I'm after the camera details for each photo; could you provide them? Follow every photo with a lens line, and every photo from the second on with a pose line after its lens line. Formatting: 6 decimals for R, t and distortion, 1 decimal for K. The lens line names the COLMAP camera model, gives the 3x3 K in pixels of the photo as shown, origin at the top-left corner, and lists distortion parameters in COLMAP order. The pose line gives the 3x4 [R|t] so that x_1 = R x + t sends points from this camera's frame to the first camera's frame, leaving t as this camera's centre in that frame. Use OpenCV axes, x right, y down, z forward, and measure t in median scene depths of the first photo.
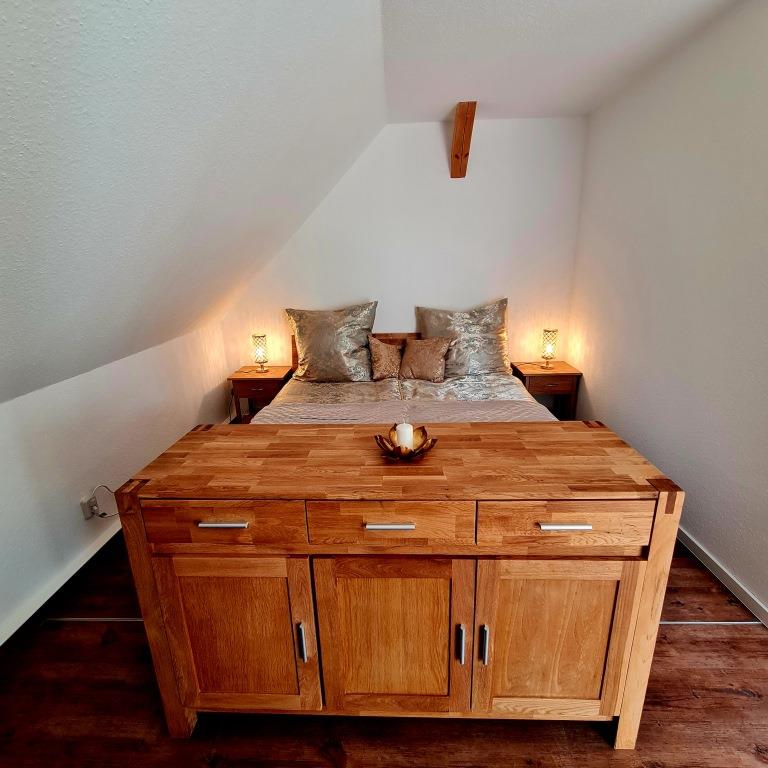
lens RADIAL K [[418.6, 0, 381.9], [0, 418.6, 380.1], [0, 0, 1]] dist [0.005949, 0.000402]
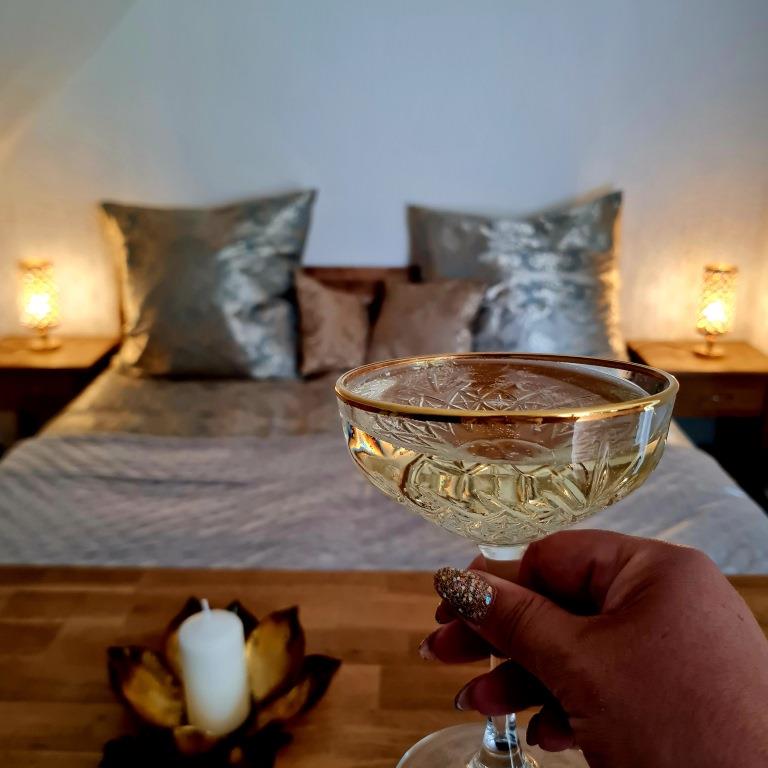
lens RADIAL K [[795.7, 0, 385.3], [0, 795.7, 386.5], [0, 0, 1]] dist [0.008165, 0.000000]
pose [[0.999379, 0.020638, 0.028544, 0.039807], [-0.021744, 0.999003, 0.038996, -0.022991], [-0.027710, -0.039593, 0.998832, 0.192347]]
